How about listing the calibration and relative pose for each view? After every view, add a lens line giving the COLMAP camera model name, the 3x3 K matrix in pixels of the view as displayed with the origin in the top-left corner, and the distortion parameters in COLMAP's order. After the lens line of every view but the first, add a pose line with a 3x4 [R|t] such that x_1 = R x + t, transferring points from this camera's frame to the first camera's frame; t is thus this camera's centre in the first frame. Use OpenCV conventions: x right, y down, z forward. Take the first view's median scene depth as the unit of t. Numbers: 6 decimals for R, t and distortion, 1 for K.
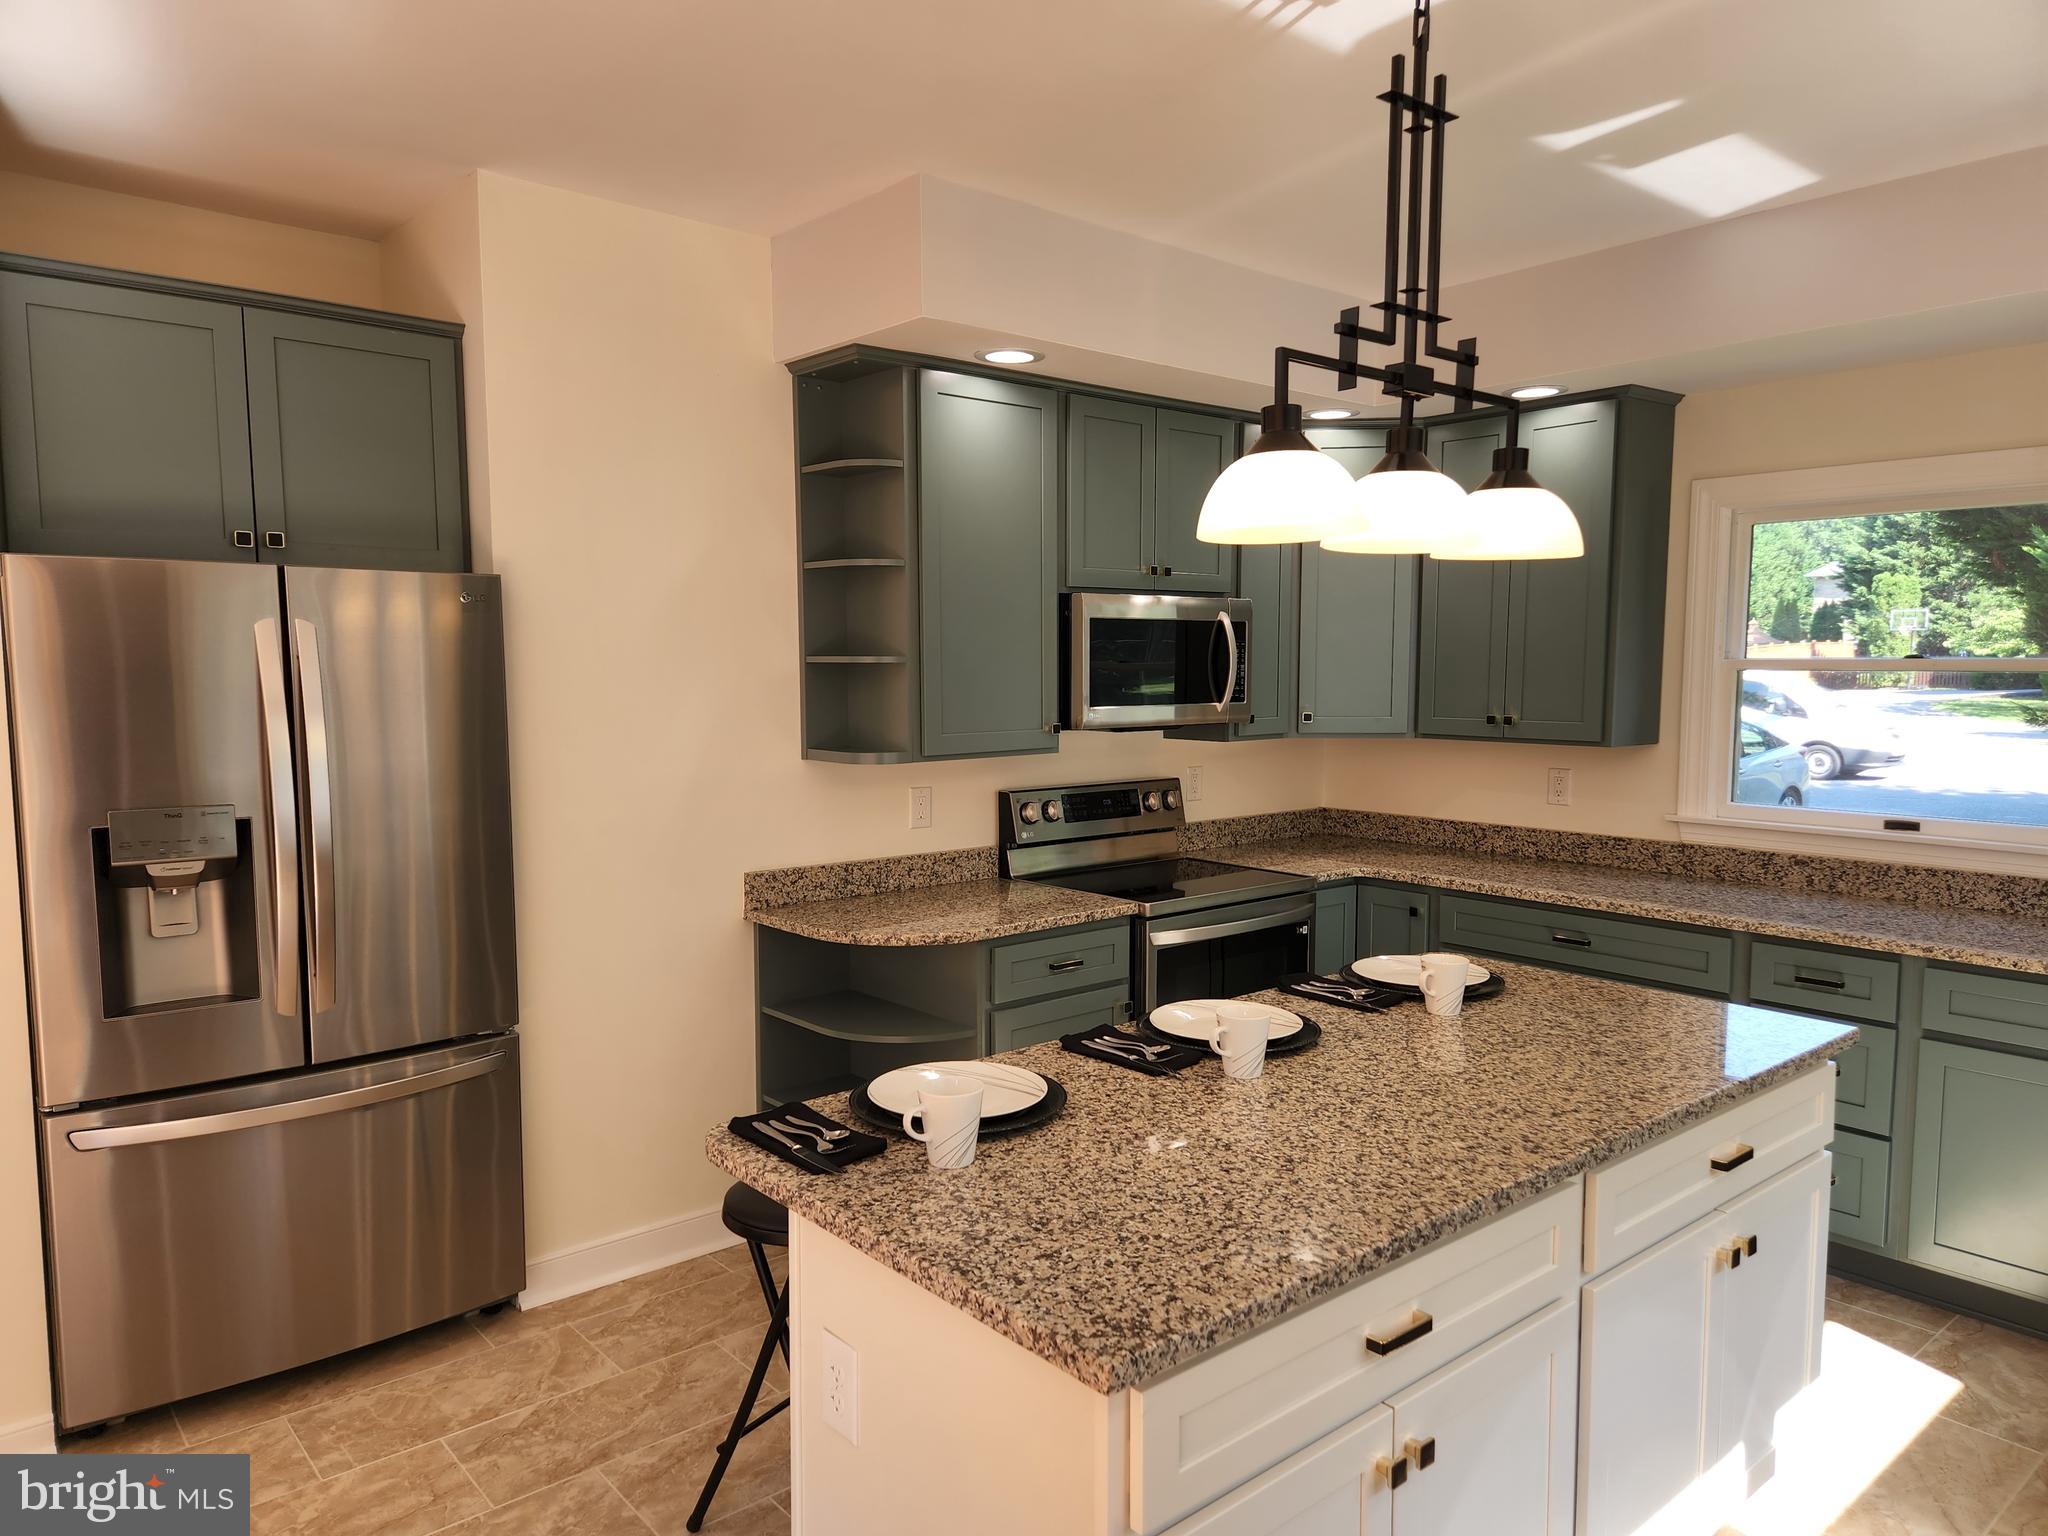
lens RADIAL K [[1383.7, 0, 1024.0], [0, 1383.7, 768.0], [0, 0, 1]] dist [0.082092, -0.071264]
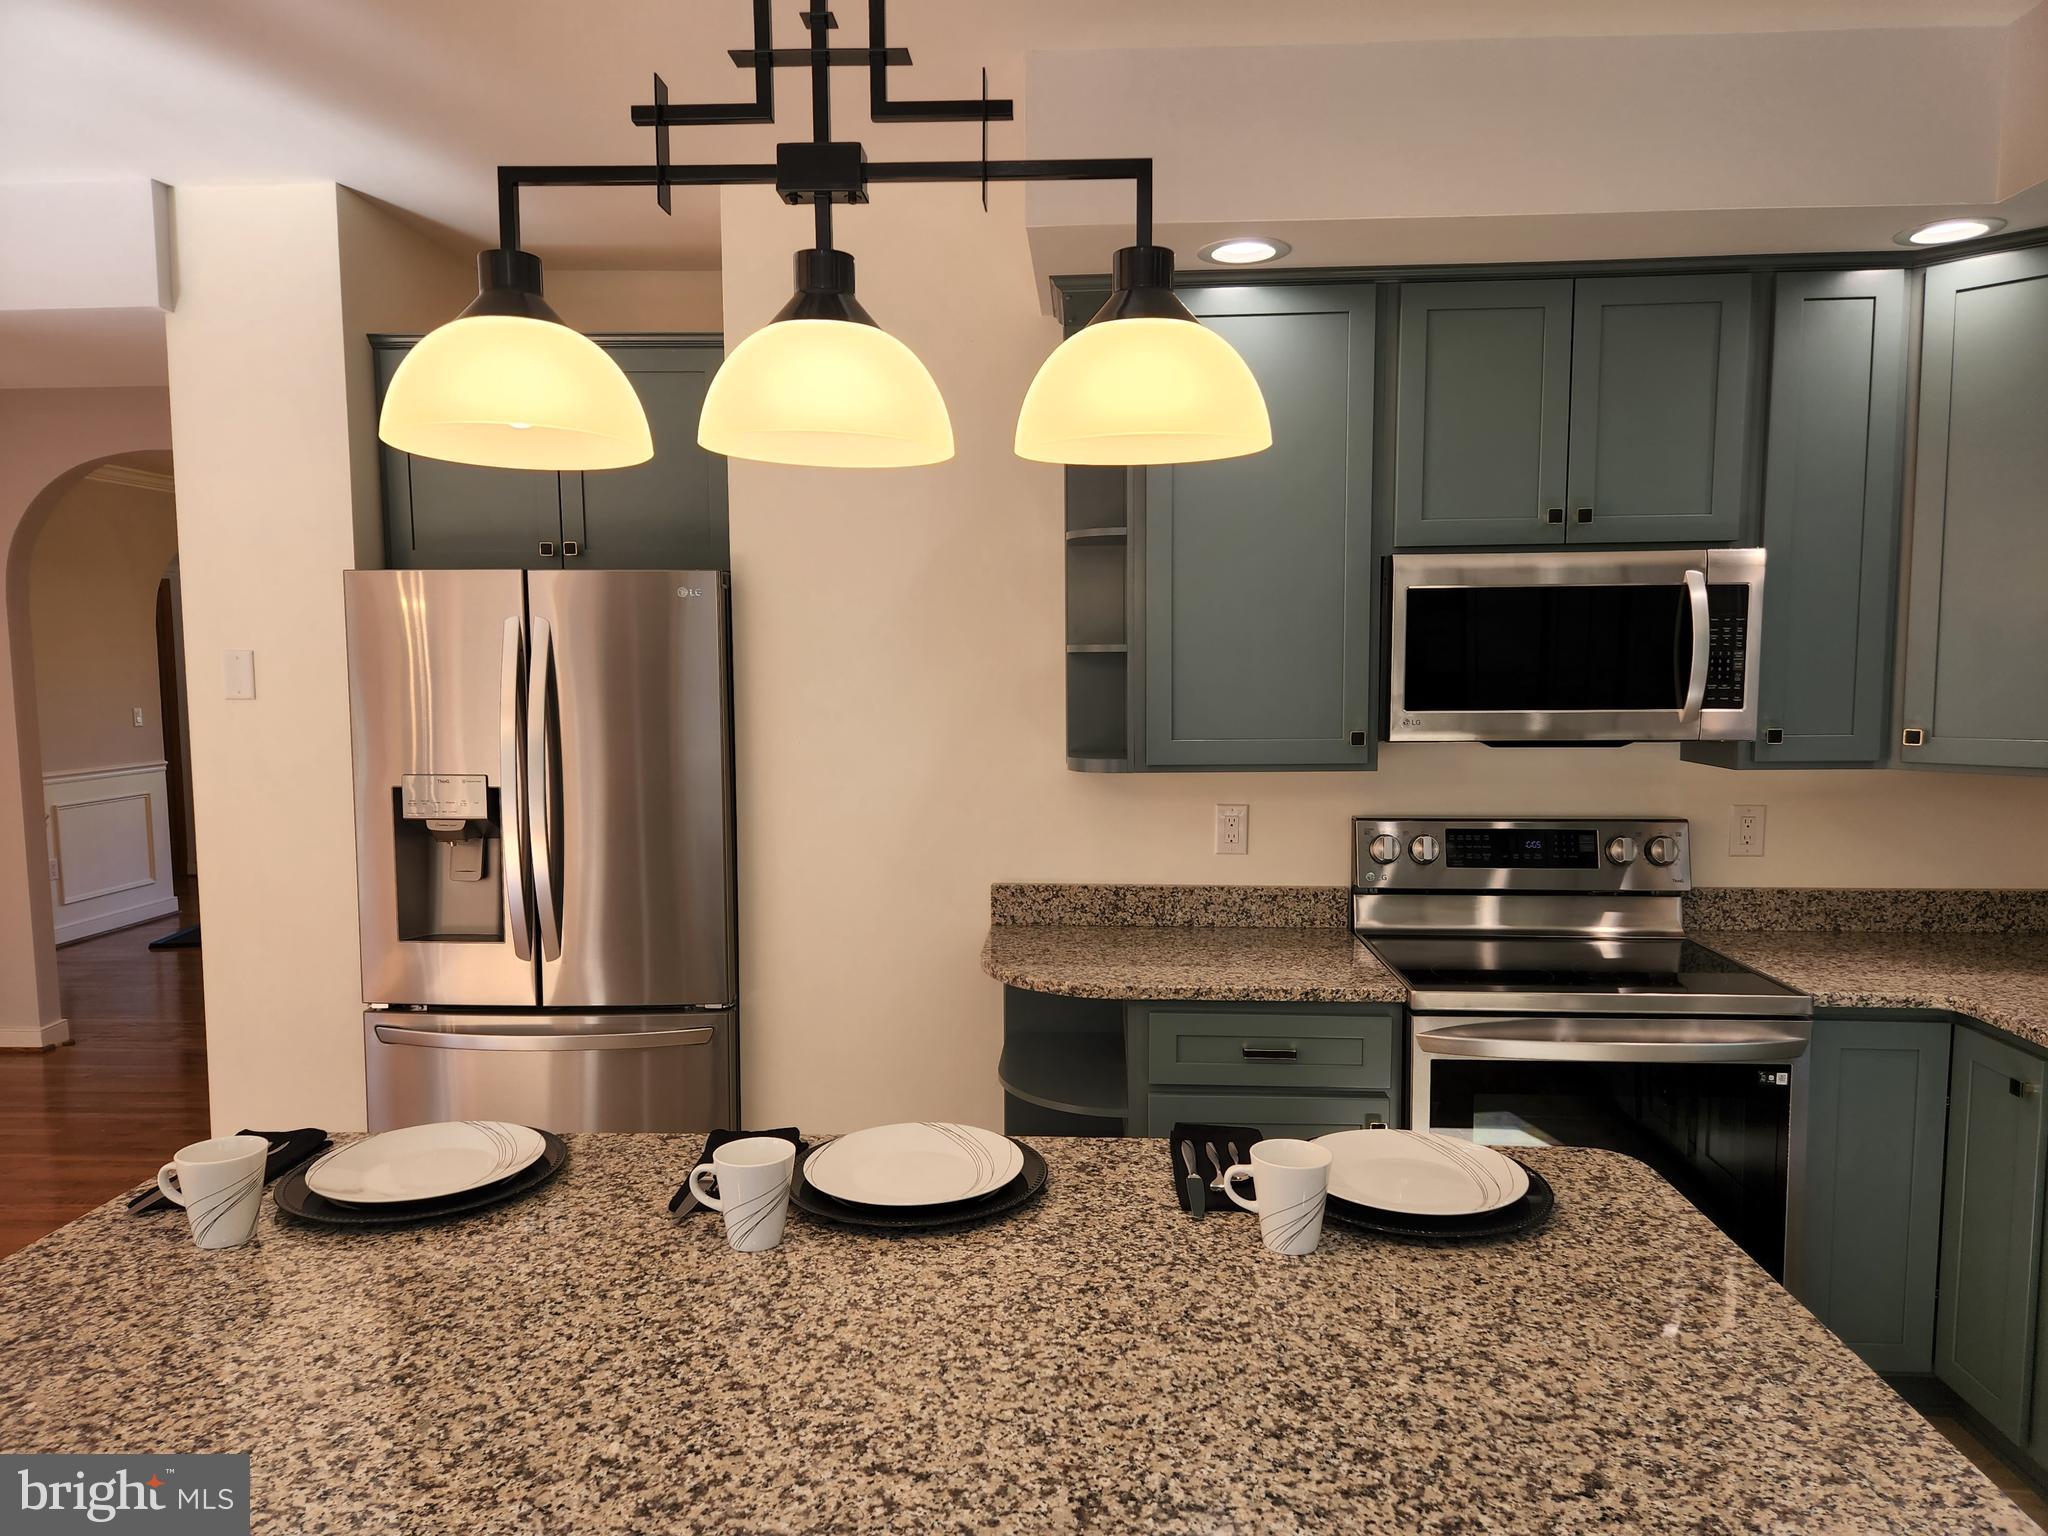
lens RADIAL K [[1378.7, 0, 1030.8], [0, 1378.7, 758.8], [0, 0, 1]] dist [0.081126, -0.070426]
pose [[0.726287, 0.047433, -0.685753, 0.564799], [-0.050560, 0.998600, 0.015523, -0.027855], [0.685530, 0.023398, 0.727669, 0.462813]]
